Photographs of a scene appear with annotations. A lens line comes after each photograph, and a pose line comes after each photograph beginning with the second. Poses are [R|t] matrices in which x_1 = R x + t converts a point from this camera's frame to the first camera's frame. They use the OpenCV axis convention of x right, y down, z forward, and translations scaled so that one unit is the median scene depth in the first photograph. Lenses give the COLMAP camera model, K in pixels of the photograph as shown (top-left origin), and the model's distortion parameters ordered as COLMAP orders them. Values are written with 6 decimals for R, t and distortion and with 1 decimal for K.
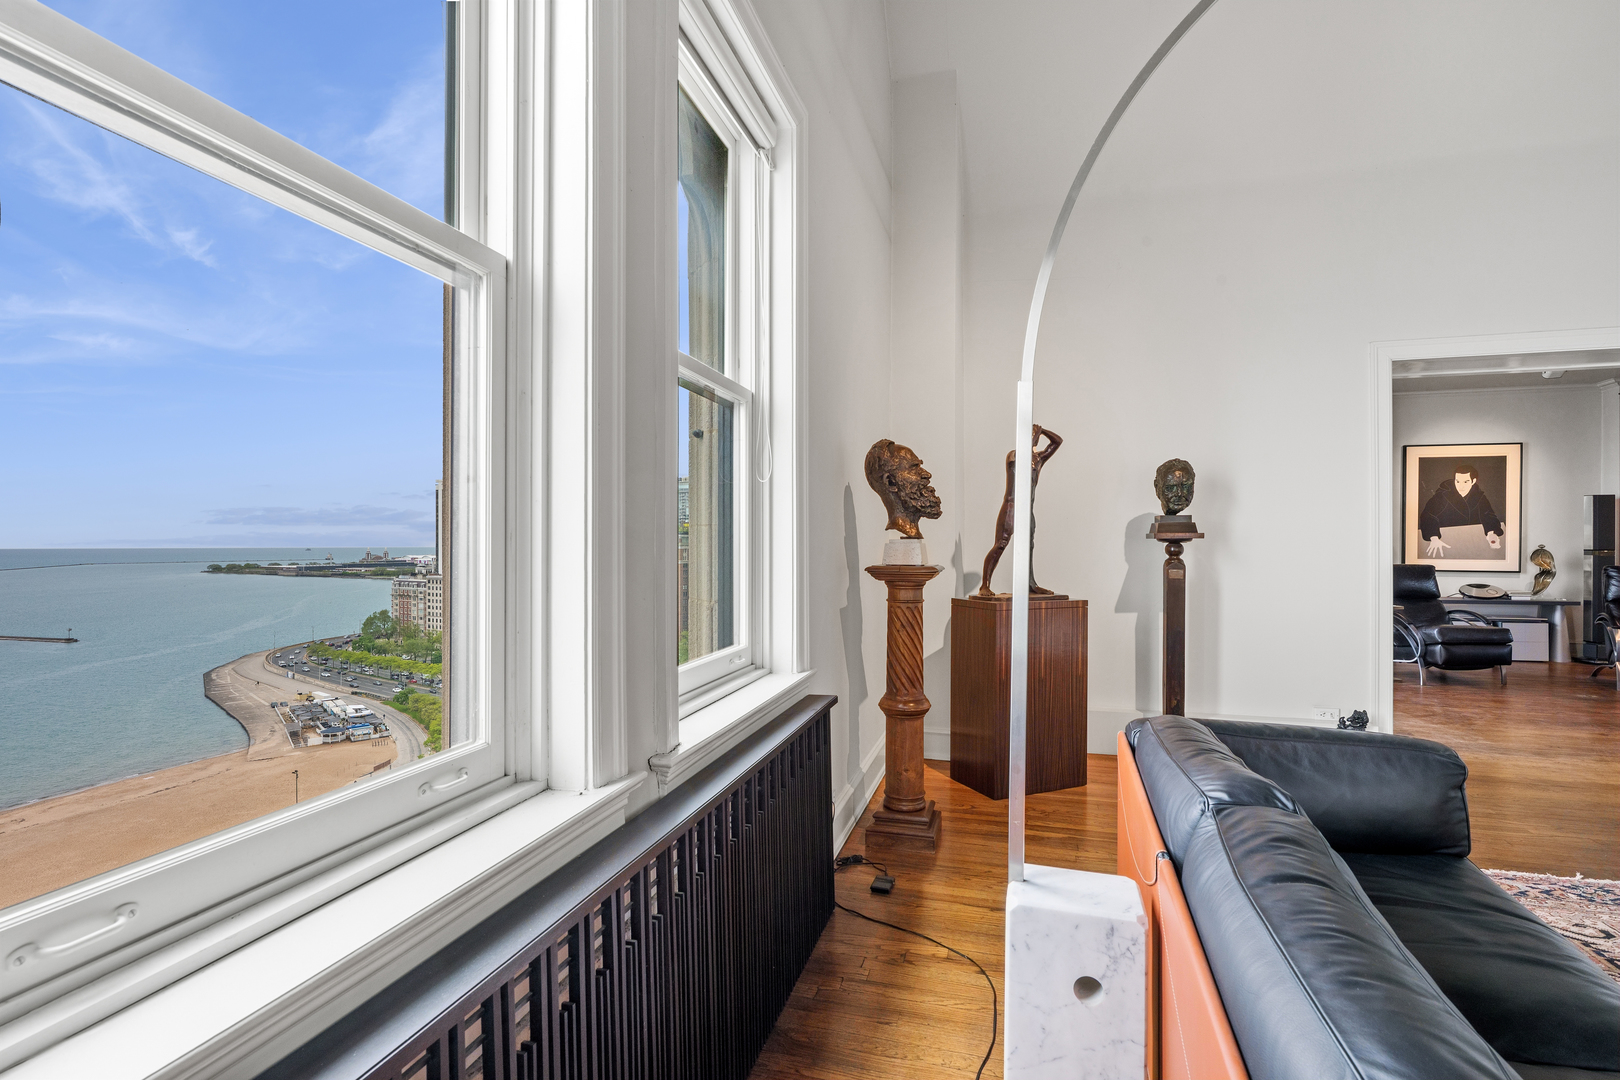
lens RADIAL K [[793.2, 0, 819.5], [0, 793.2, 549.8], [0, 0, 1]] dist [0.001317, 0.003423]
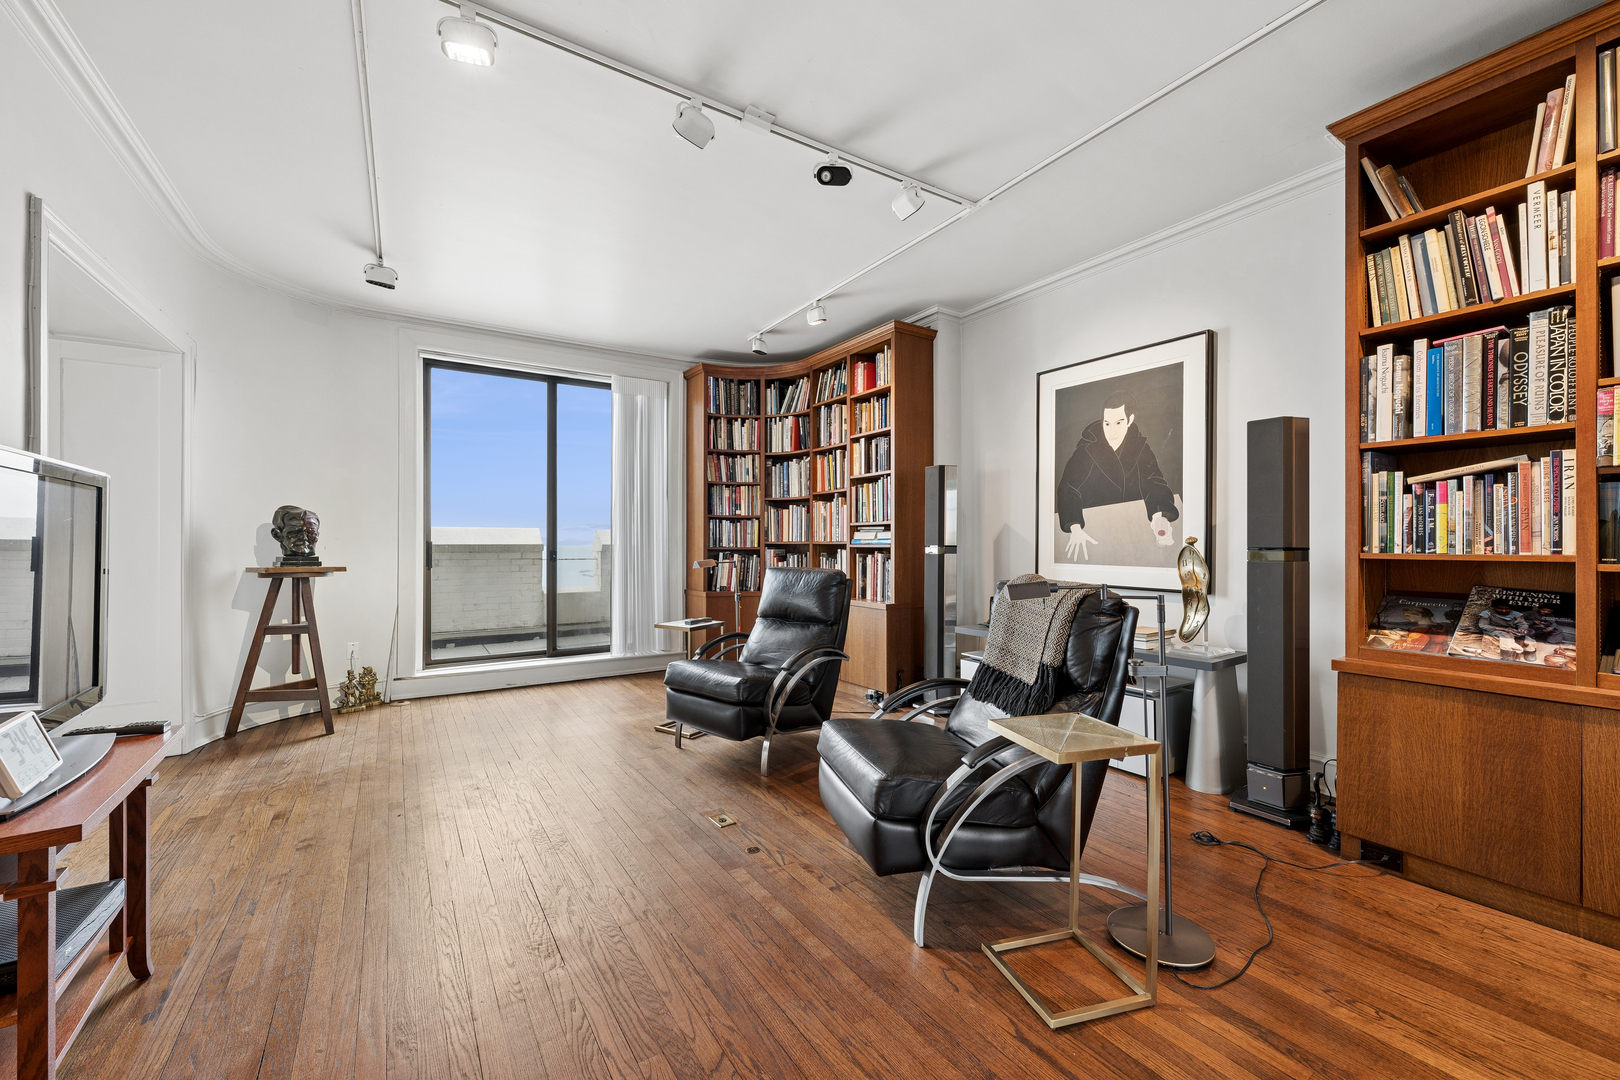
lens RADIAL K [[647.7, 0, 811.9], [0, 647.7, 544.7], [0, 0, 1]] dist [0.002281, -0.000116]
pose [[0.751533, 0.002561, -0.659691, 2.165525], [-0.005936, 0.999978, -0.002881, 0.000393], [0.659669, 0.006081, 0.751532, 1.216082]]
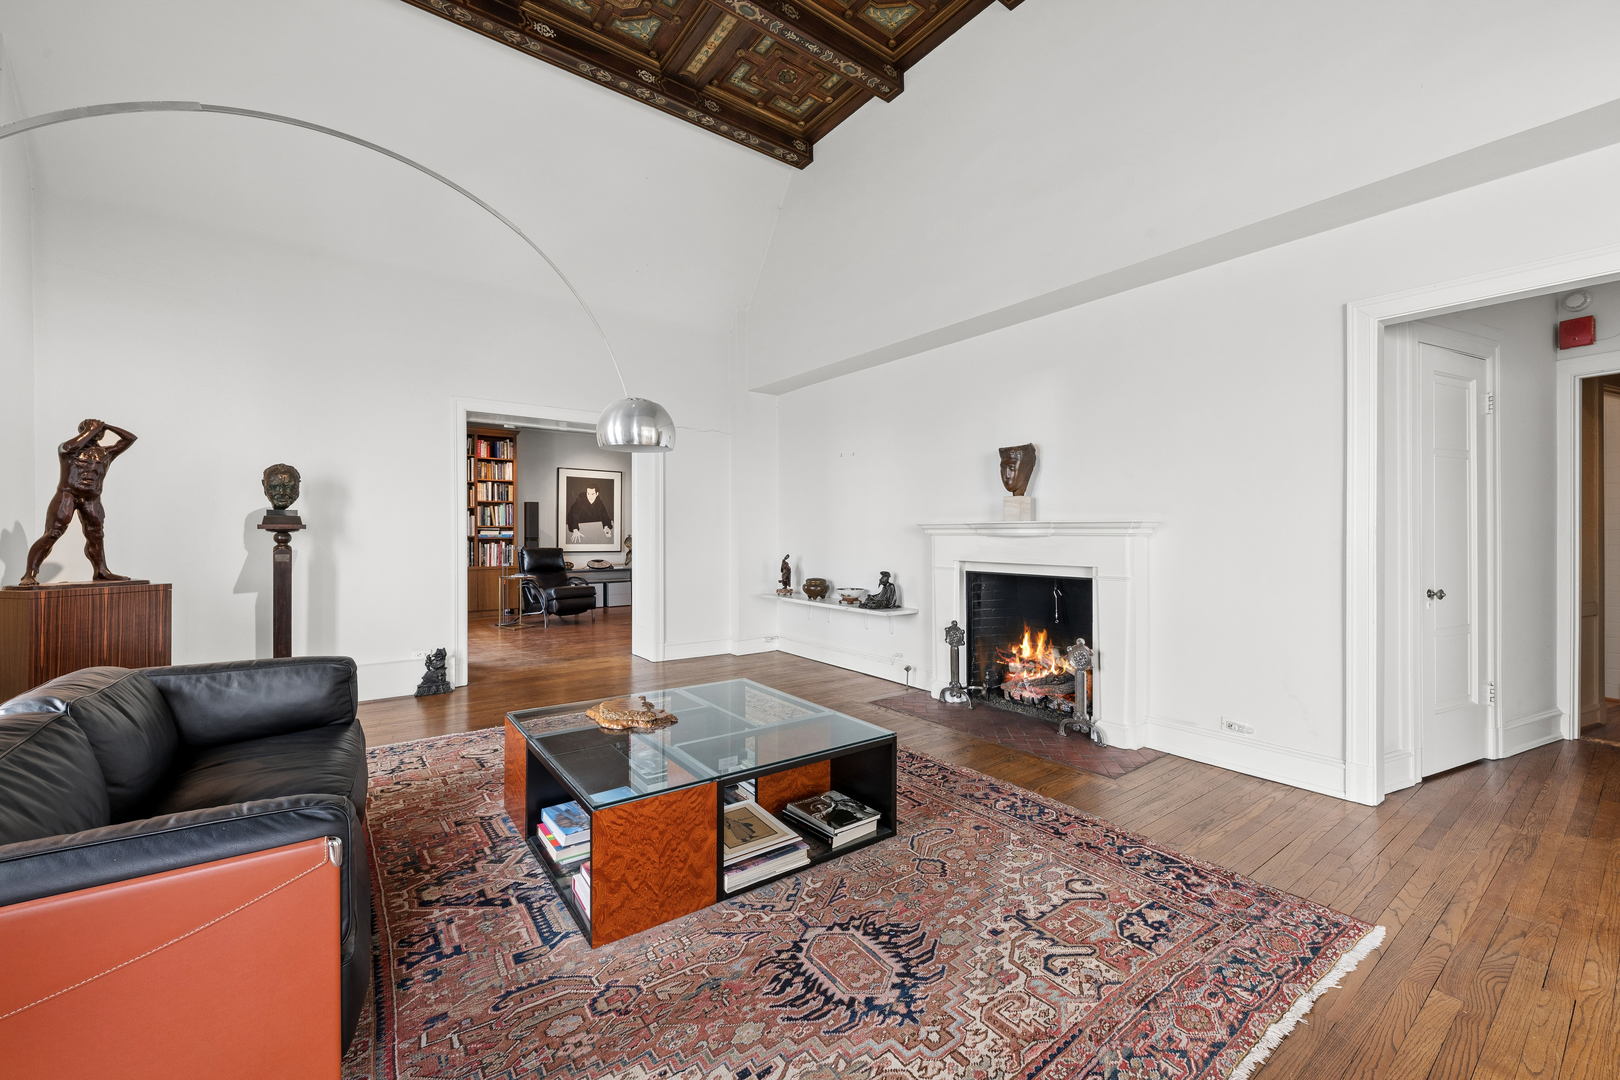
lens RADIAL K [[647.7, 0, 811.4], [0, 647.7, 533.7], [0, 0, 1]] dist [0.002281, -0.000116]
pose [[0.601577, 0.001403, 0.798814, 0.130954], [0.005344, 0.999969, -0.005781, 0.002940], [-0.798797, 0.007747, 0.601551, -0.238316]]
